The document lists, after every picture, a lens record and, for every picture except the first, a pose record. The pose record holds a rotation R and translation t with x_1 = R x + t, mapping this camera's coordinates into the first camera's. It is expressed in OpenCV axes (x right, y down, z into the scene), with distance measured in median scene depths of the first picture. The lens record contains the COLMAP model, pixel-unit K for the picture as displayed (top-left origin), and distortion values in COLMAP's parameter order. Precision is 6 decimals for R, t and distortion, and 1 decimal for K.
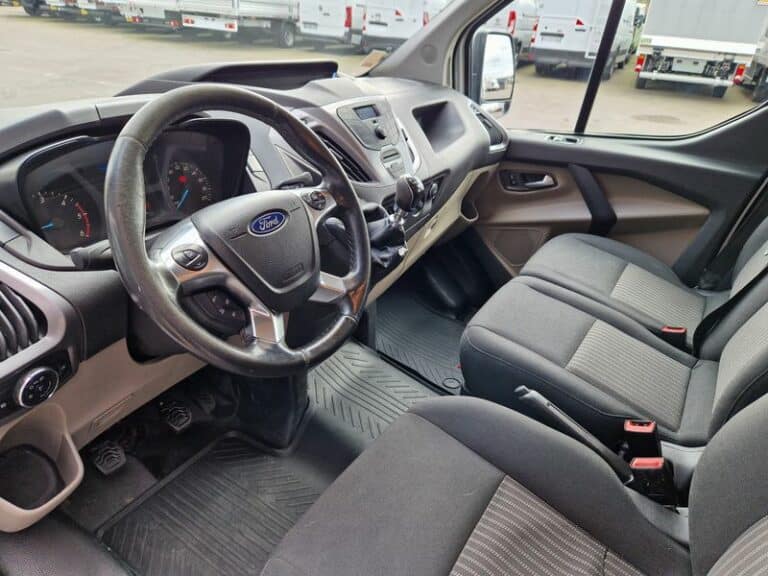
lens RADIAL K [[525.0, 0, 384.0], [0, 525.0, 288.0], [0, 0, 1]] dist [0.066115, -0.060687]
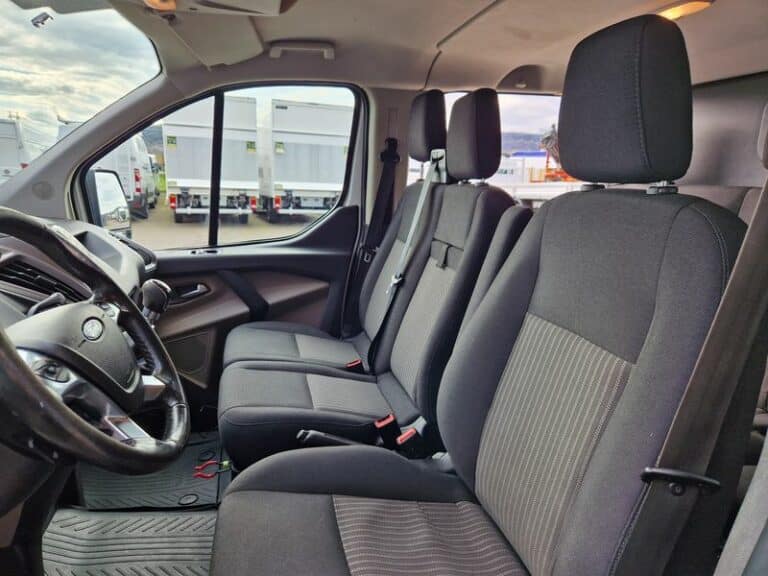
lens RADIAL K [[525.0, 0, 384.0], [0, 525.0, 288.0], [0, 0, 1]] dist [0.066115, -0.060687]
pose [[0.674823, -0.190128, 0.713068, -0.225026], [0.357848, 0.929349, -0.090860, 0.035207], [-0.645414, 0.316484, 0.695182, -0.023787]]
